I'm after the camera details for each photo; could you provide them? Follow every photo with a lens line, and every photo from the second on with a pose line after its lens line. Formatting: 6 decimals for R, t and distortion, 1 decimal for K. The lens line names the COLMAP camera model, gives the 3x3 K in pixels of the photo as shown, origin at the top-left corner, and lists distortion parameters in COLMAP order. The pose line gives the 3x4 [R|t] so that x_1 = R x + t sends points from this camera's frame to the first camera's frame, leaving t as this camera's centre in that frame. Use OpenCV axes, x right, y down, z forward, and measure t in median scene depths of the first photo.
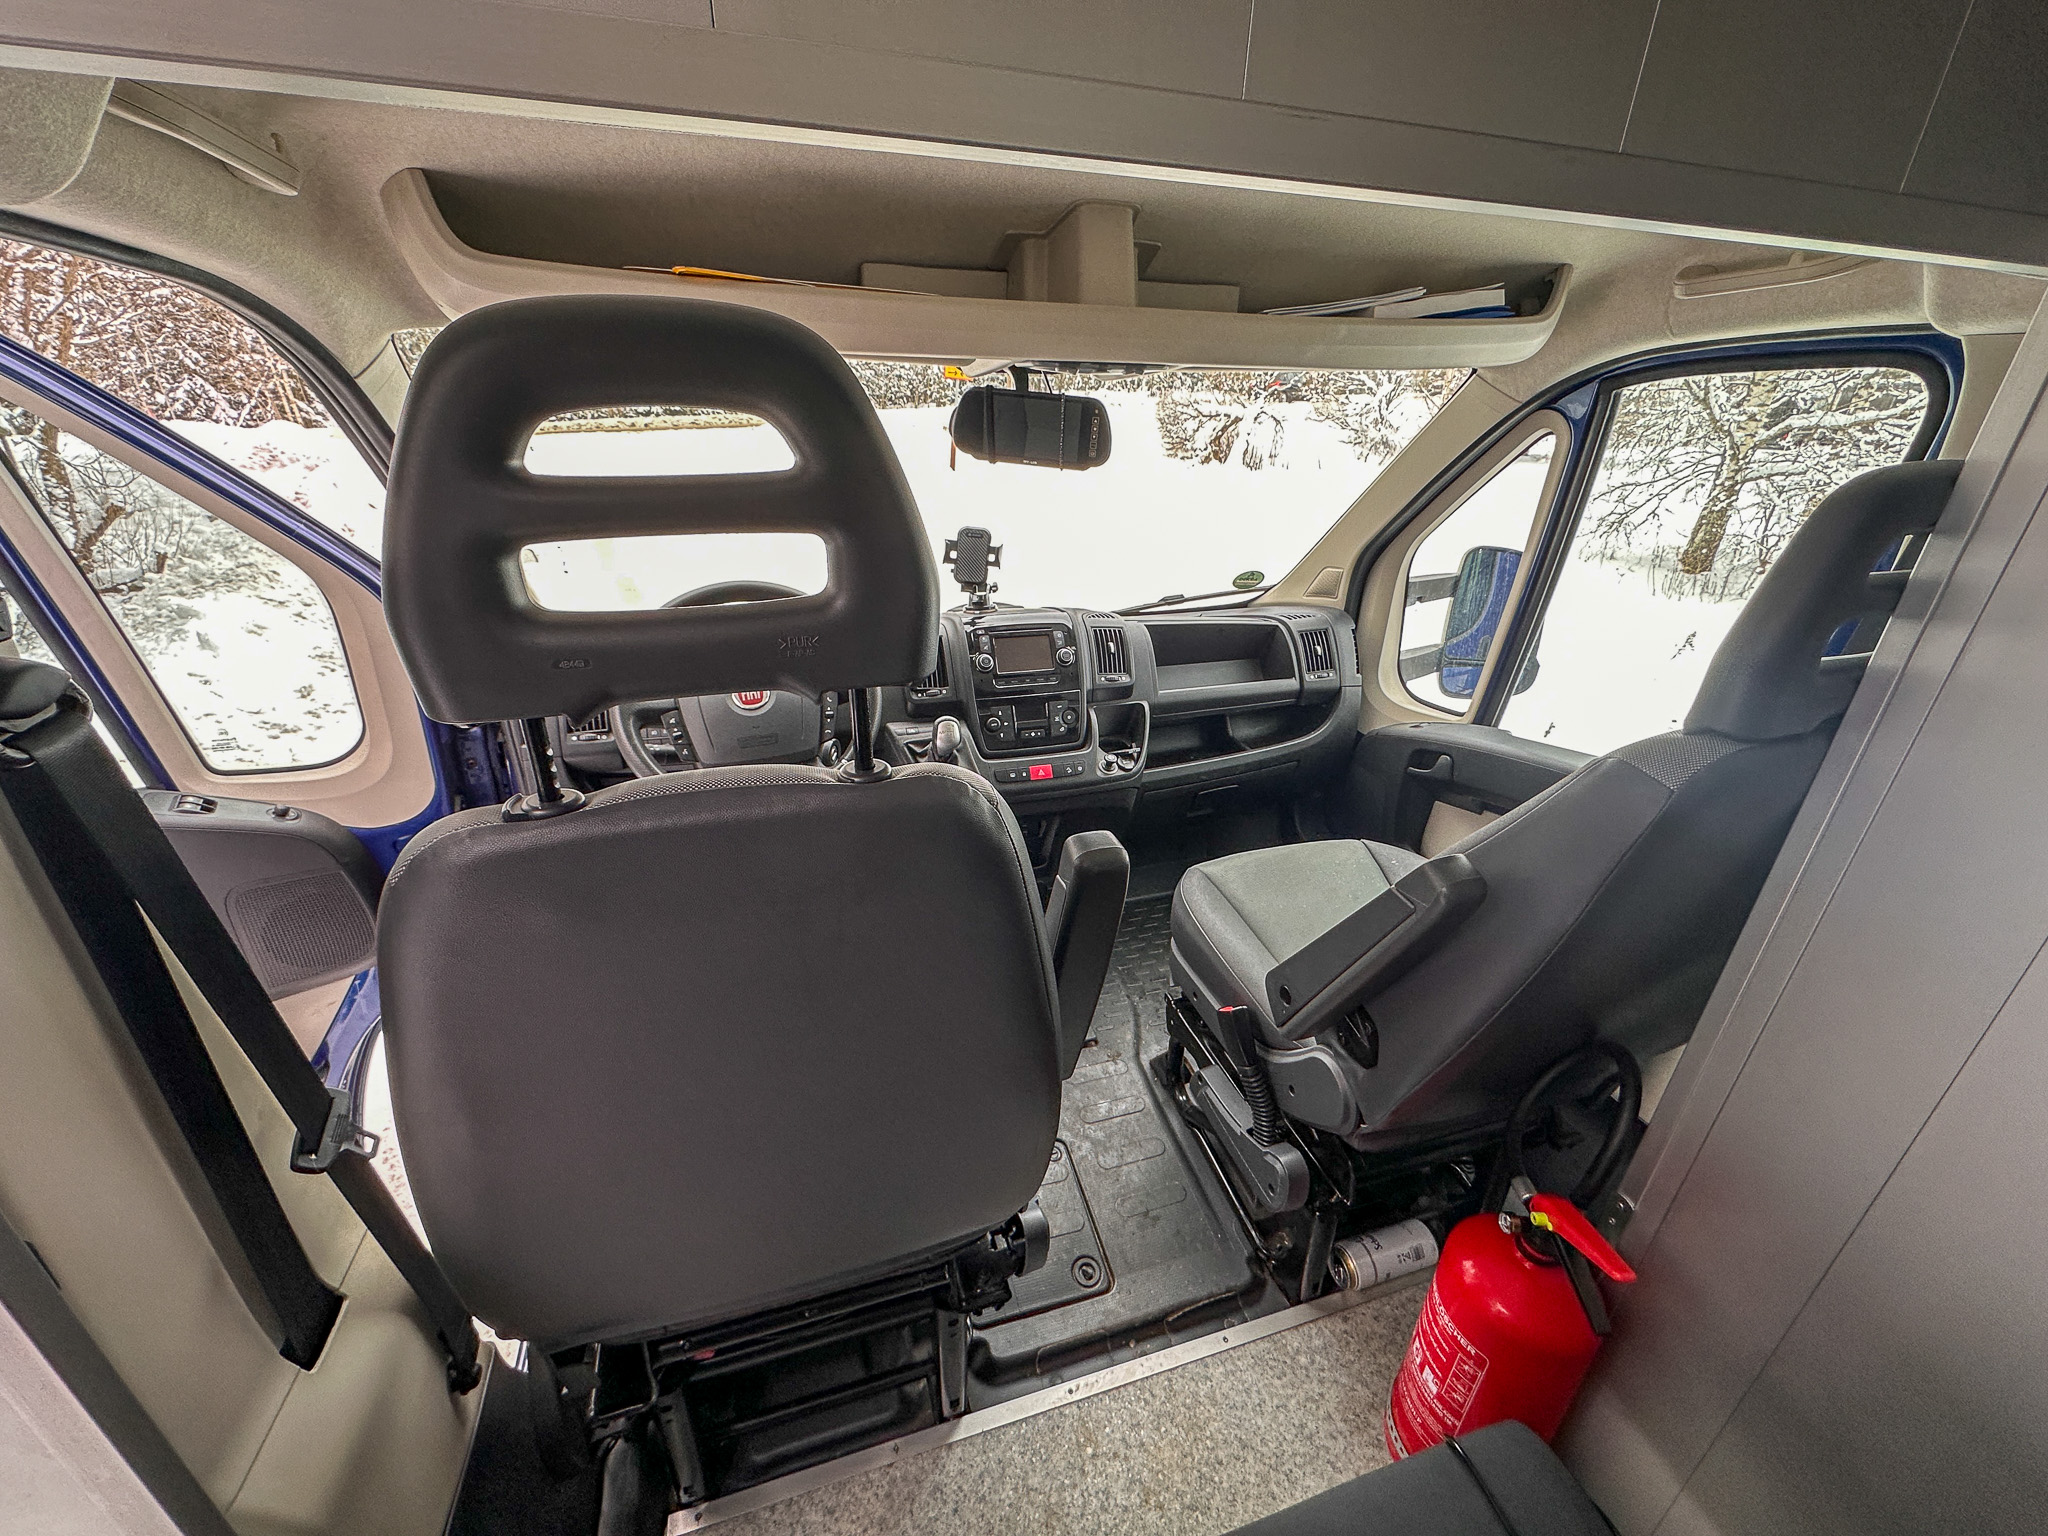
lens RADIAL K [[809.5, 0, 1024.0], [0, 809.5, 768.0], [0, 0, 1]] dist [-0.002045, 0.000002]
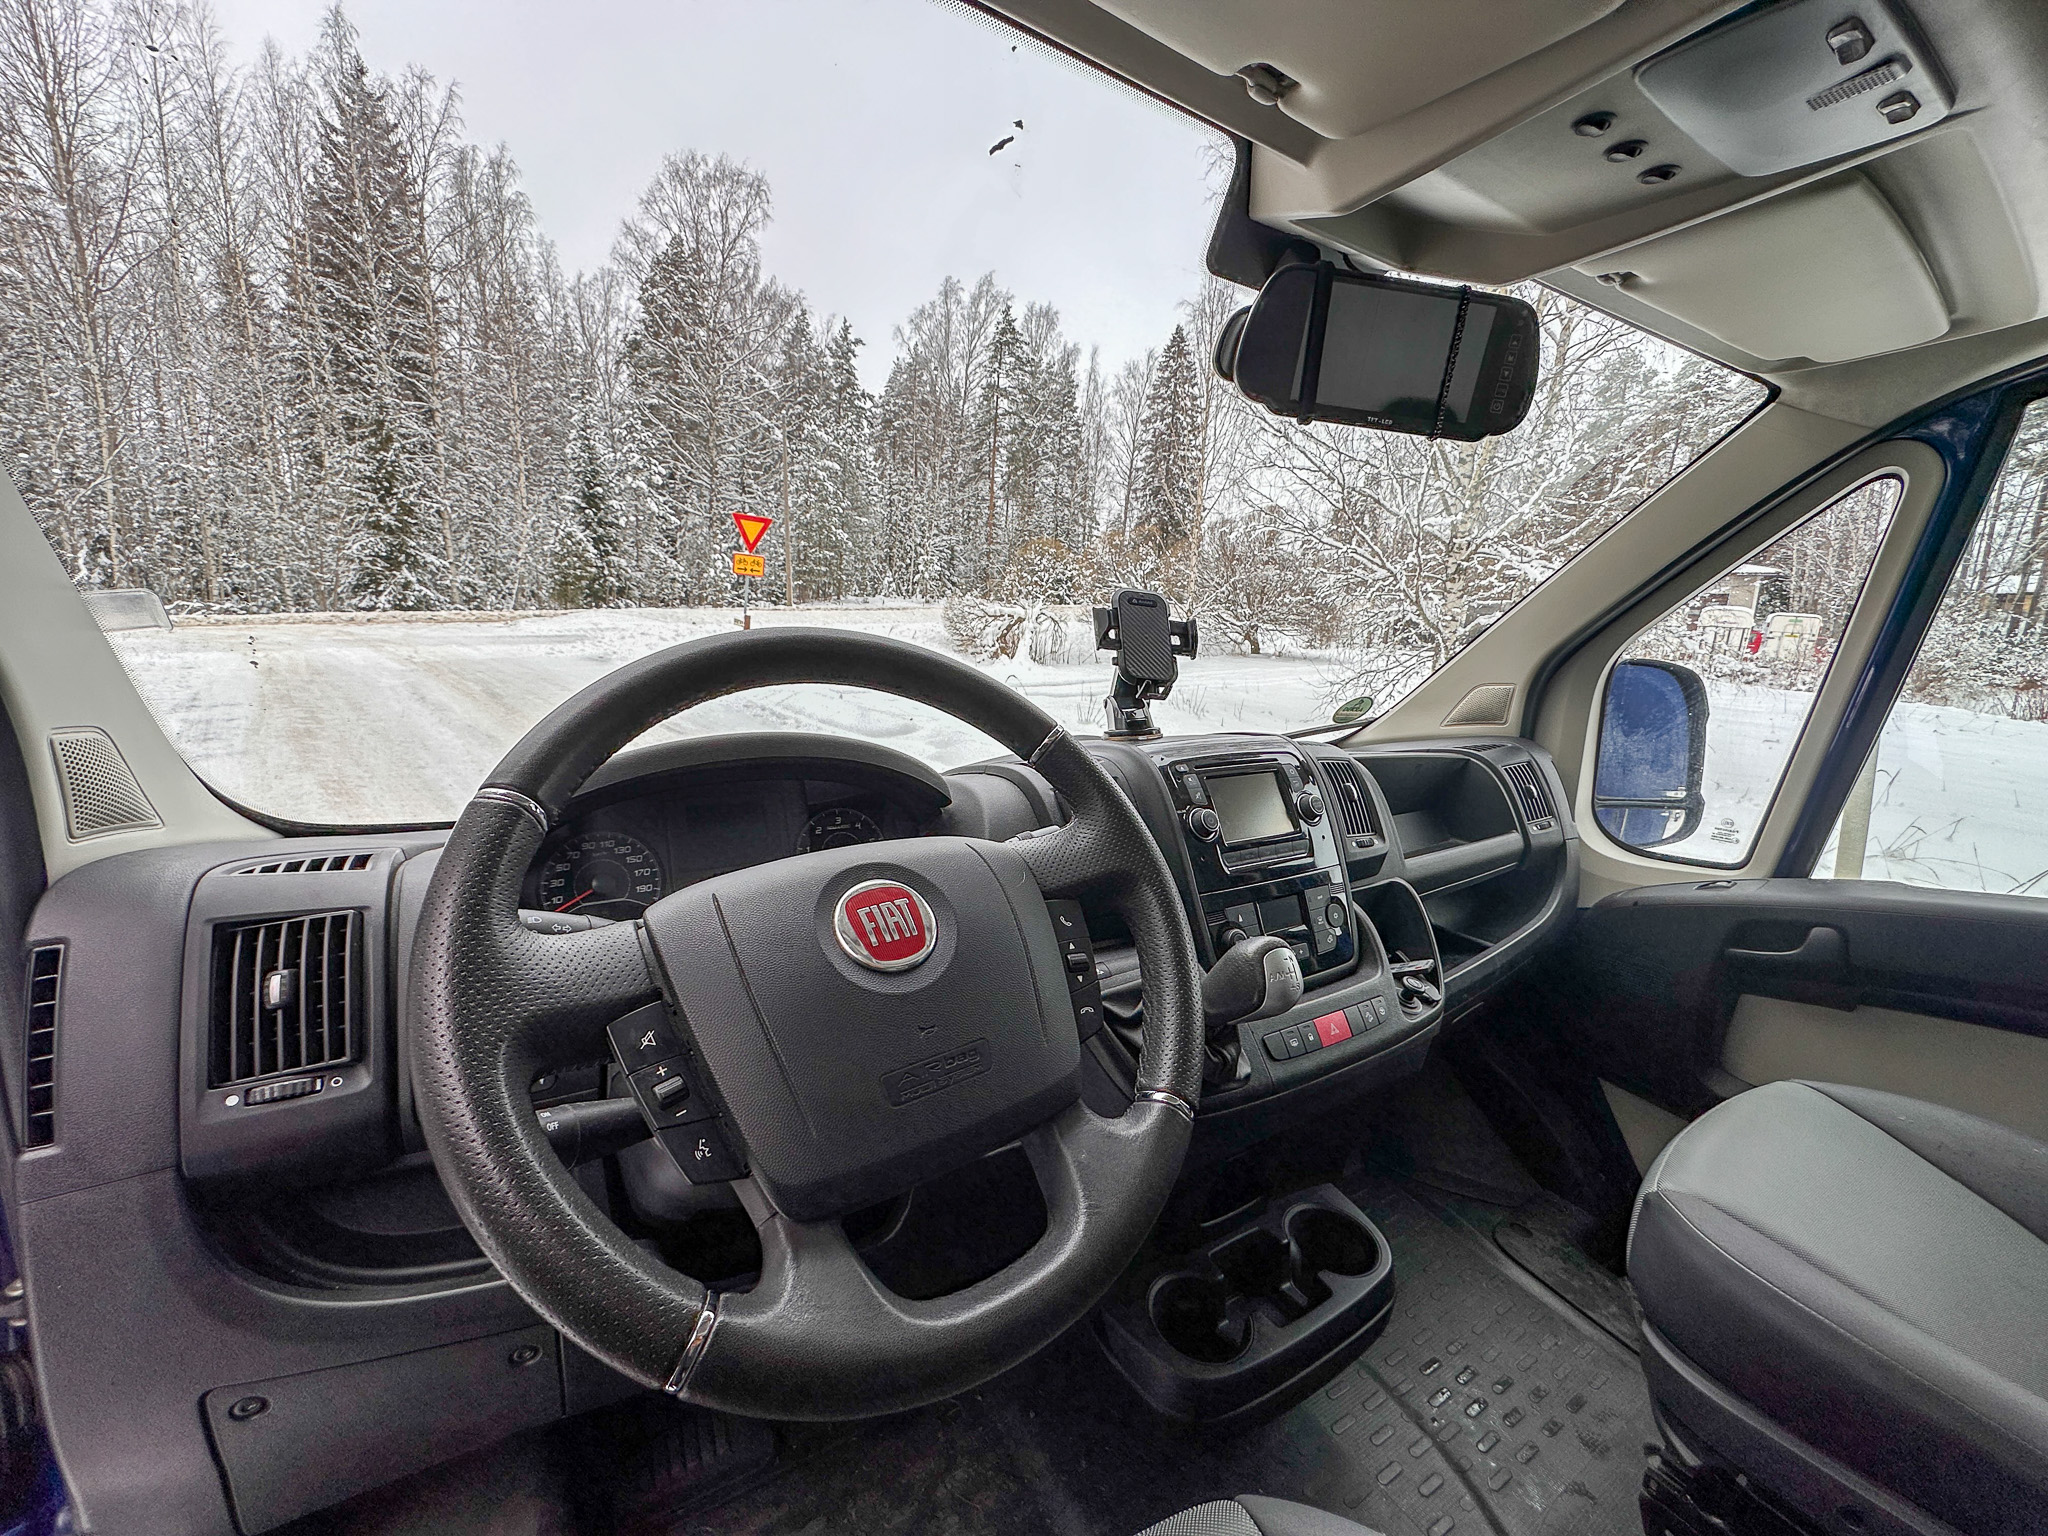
lens RADIAL K [[798.3, 0, 1013.4], [0, 798.3, 766.6], [0, 0, 1]] dist [-0.005696, 0.000387]
pose [[0.963278, -0.032527, 0.266530, -0.248810], [0.094562, 0.970137, -0.223366, -0.050729], [-0.251305, 0.240367, 0.937587, 0.439239]]
